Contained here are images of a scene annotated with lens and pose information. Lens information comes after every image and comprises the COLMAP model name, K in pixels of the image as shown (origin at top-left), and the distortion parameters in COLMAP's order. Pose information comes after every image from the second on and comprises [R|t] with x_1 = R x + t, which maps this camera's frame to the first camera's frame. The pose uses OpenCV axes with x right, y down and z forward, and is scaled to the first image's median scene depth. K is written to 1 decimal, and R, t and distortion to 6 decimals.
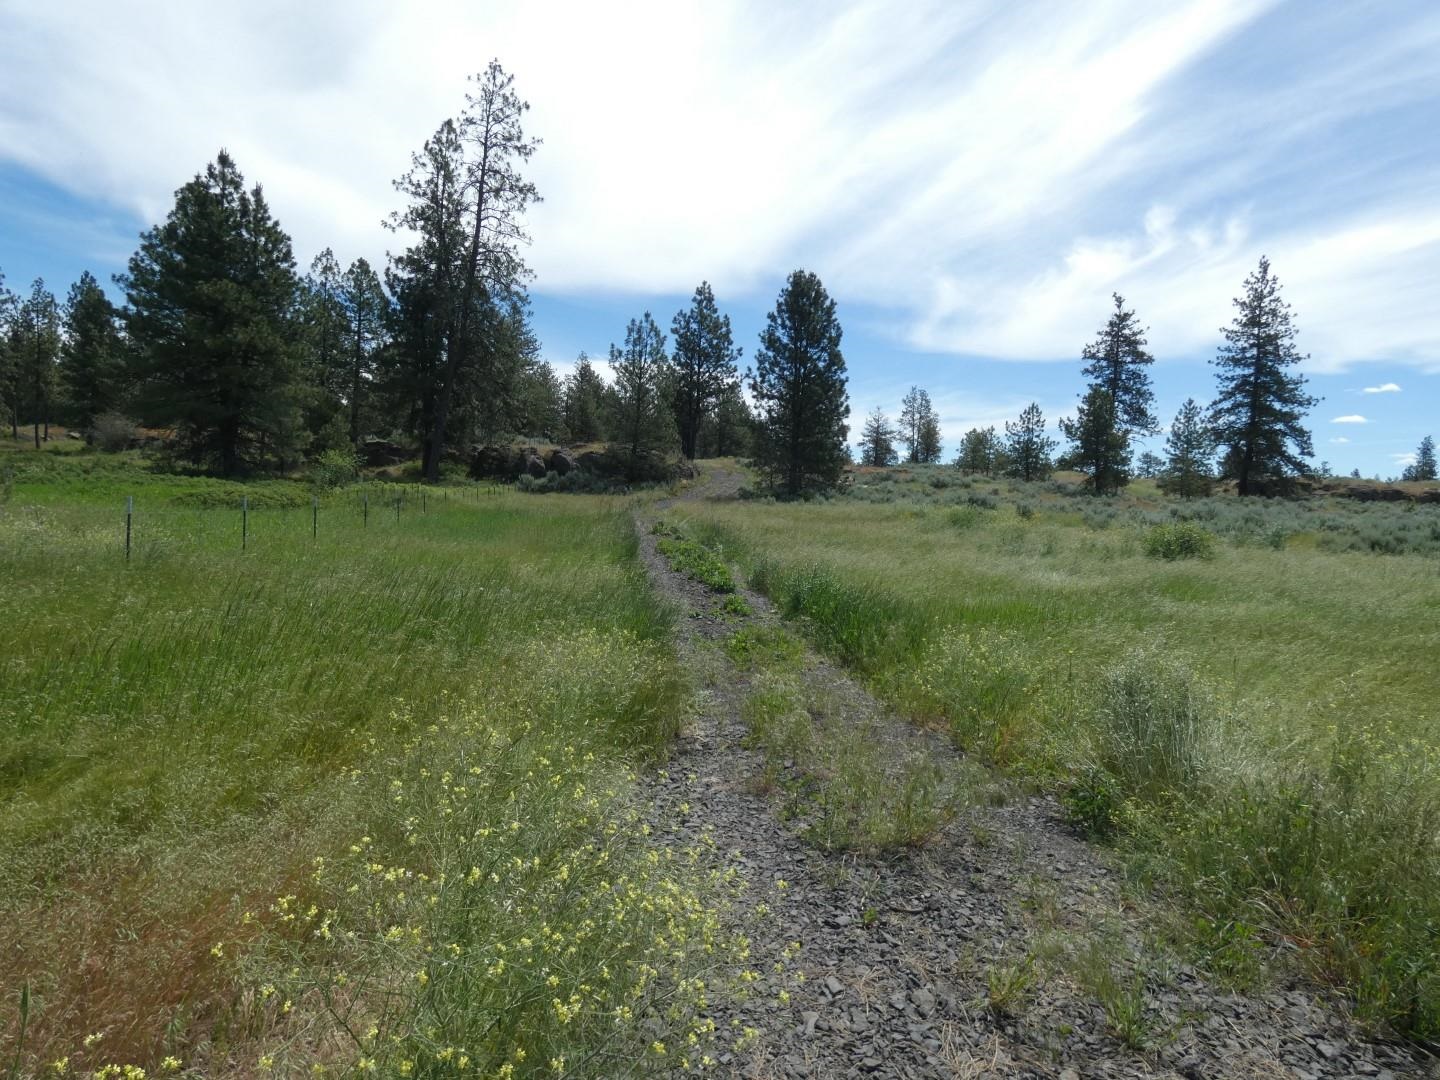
lens RADIAL K [[820.3, 0, 757.5], [0, 820.3, 525.3], [0, 0, 1]] dist [0.016678, -0.029176]
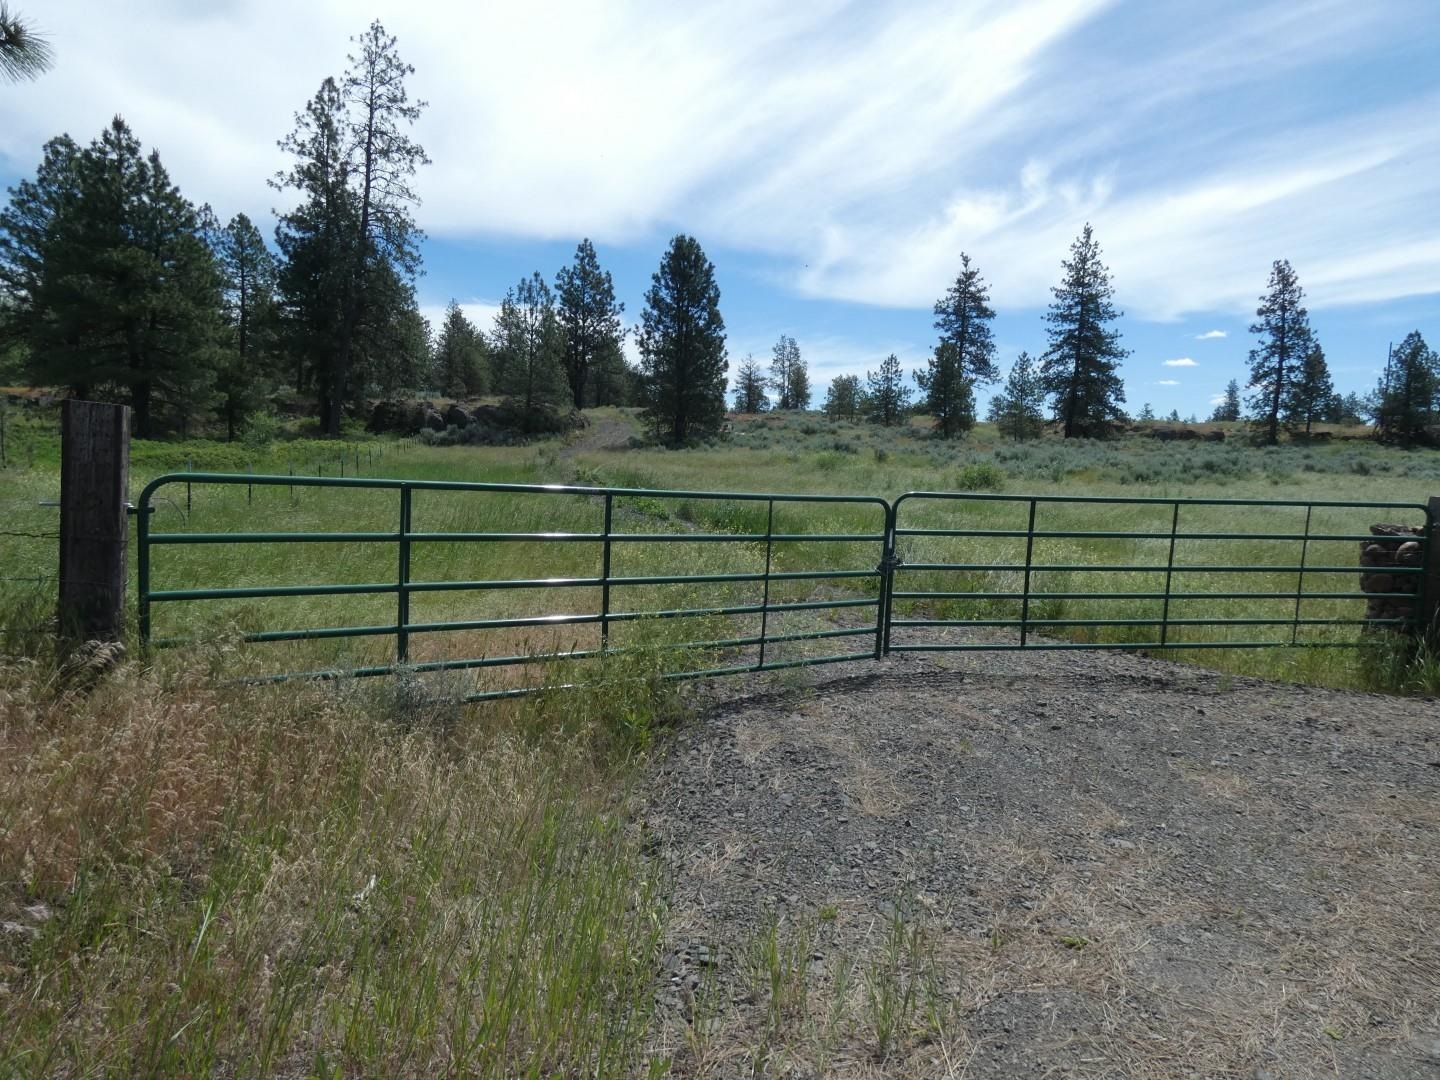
lens RADIAL K [[816.9, 0, 741.5], [0, 816.9, 533.2], [0, 0, 1]] dist [-0.010115, -0.002228]
pose [[0.990599, -0.031480, 0.133126, -0.021166], [0.021105, 0.996680, 0.078642, -0.000924], [-0.135159, -0.075093, 0.987974, -0.091533]]
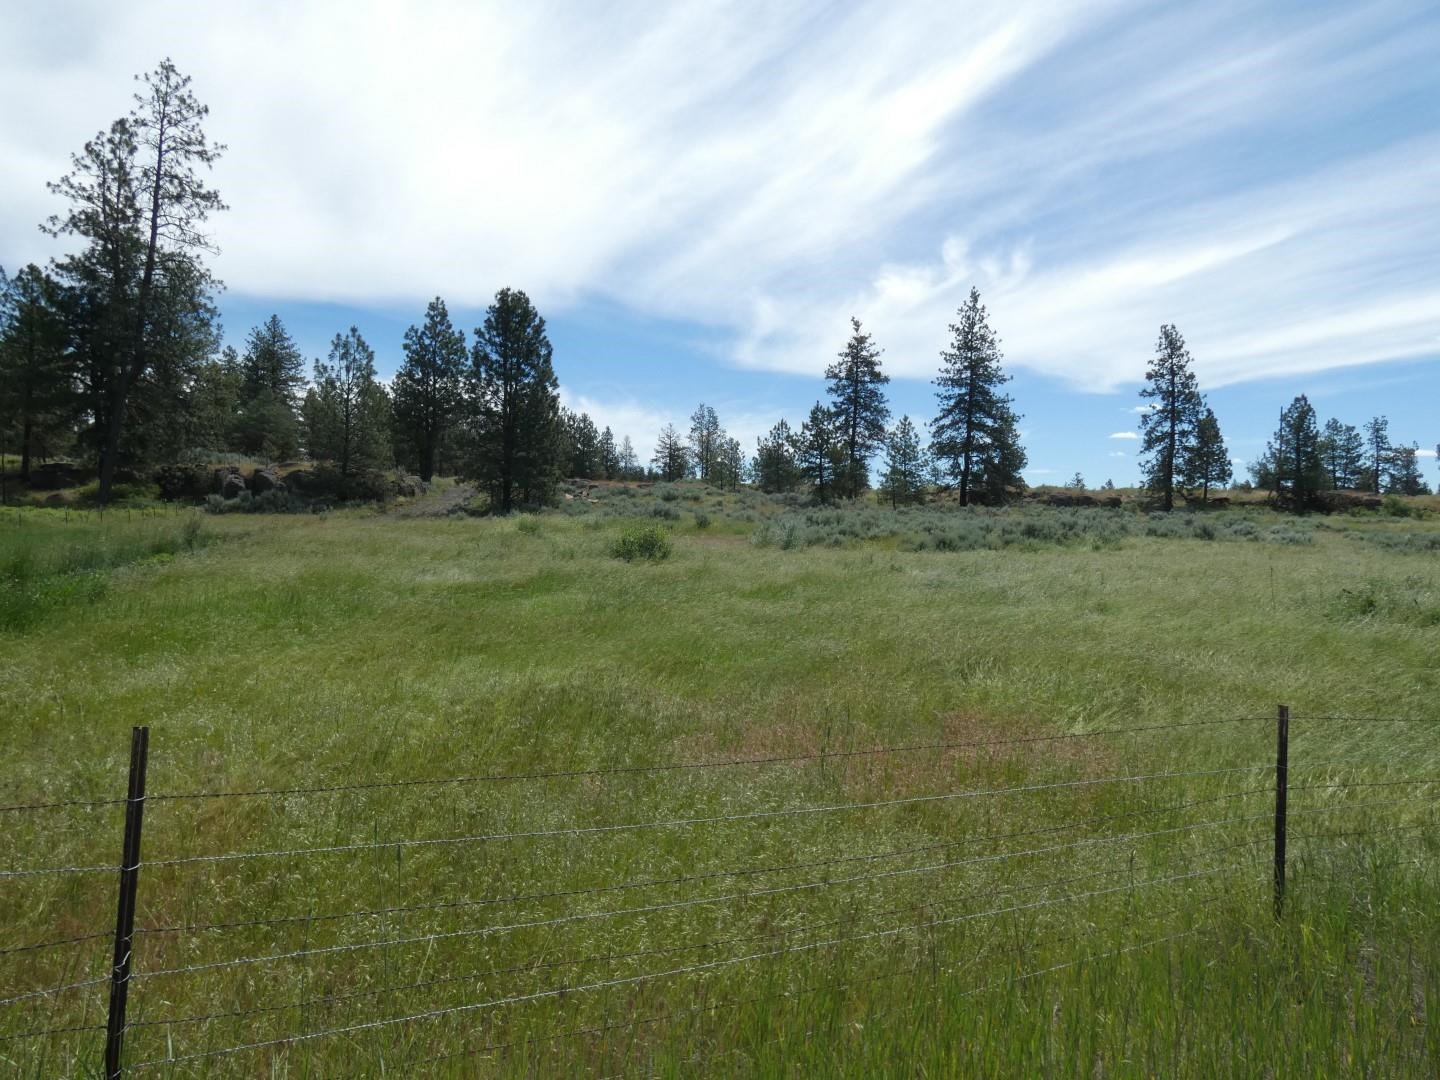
lens RADIAL K [[818.6, 0, 746.1], [0, 818.6, 548.7], [0, 0, 1]] dist [-0.010599, -0.002677]
pose [[0.983301, -0.028709, 0.179707, 0.133255], [0.027252, 0.999573, 0.010569, 0.006546], [-0.179934, -0.005495, 0.983663, -0.038236]]
